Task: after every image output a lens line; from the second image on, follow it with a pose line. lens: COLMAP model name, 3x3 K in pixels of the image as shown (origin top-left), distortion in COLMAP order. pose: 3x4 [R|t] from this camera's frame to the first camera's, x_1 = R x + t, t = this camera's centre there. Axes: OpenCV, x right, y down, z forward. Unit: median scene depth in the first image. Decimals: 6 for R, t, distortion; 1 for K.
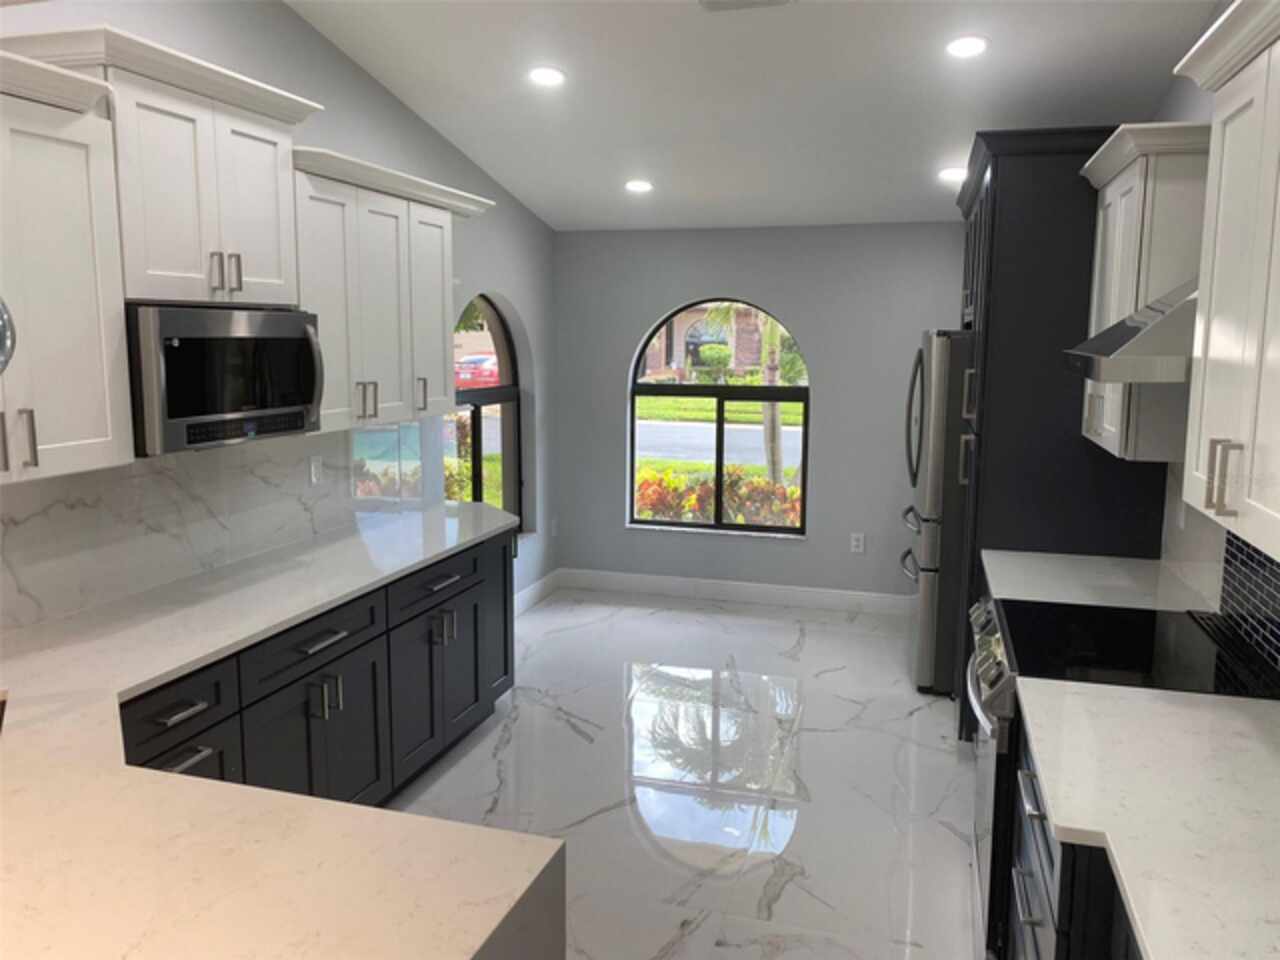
lens RADIAL K [[1010.6, 0, 641.3], [0, 1010.6, 475.6], [0, 0, 1]] dist [-0.017042, 0.001011]
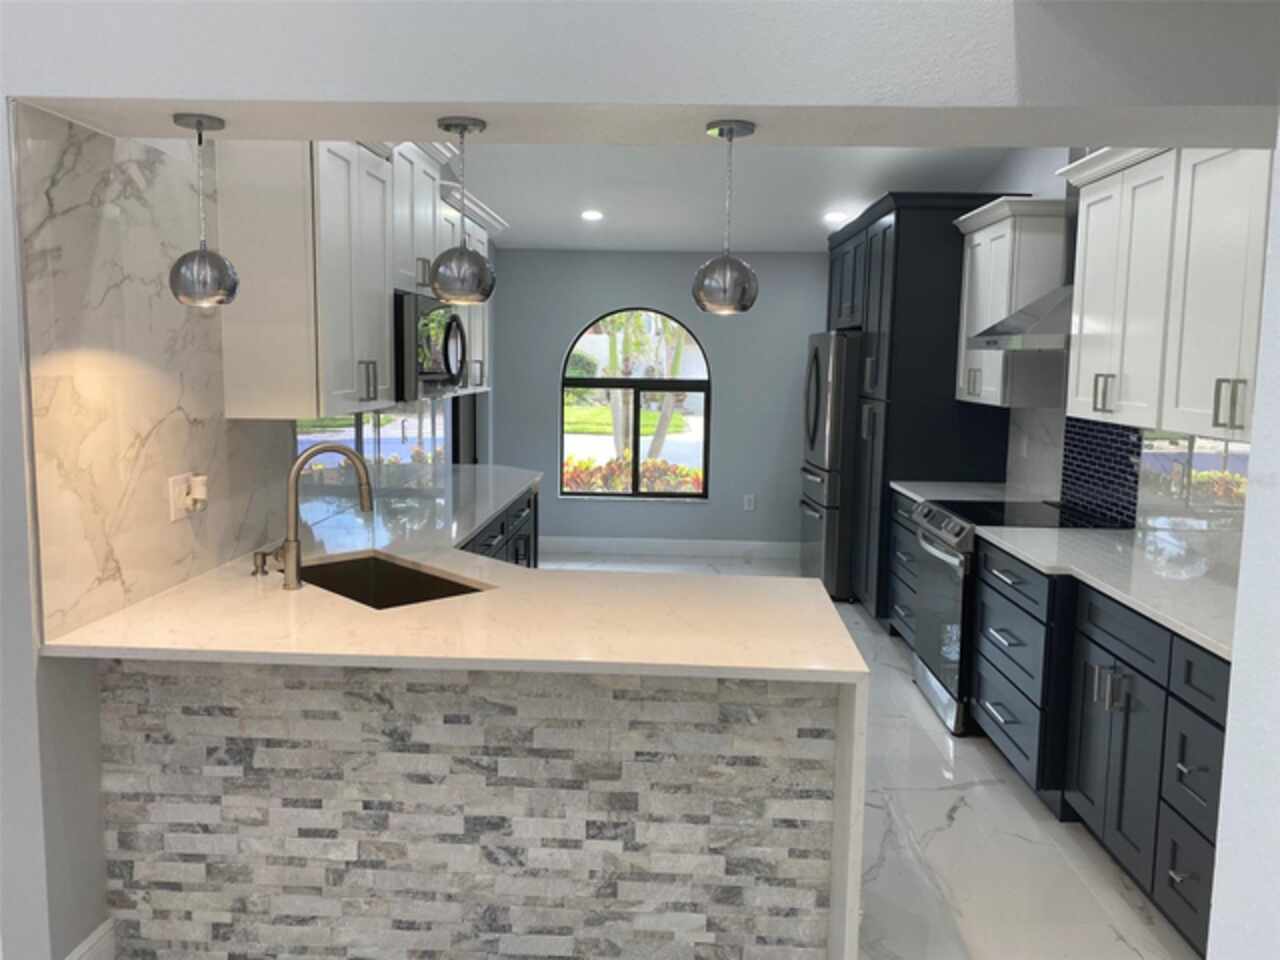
lens RADIAL K [[1010.6, 0, 639.2], [0, 1010.6, 482.3], [0, 0, 1]] dist [-0.017042, 0.001011]
pose [[0.970054, -0.022577, 0.241839, -0.256777], [0.026037, 0.999599, -0.011119, 0.058670], [-0.241491, 0.017083, 0.970253, -0.219667]]
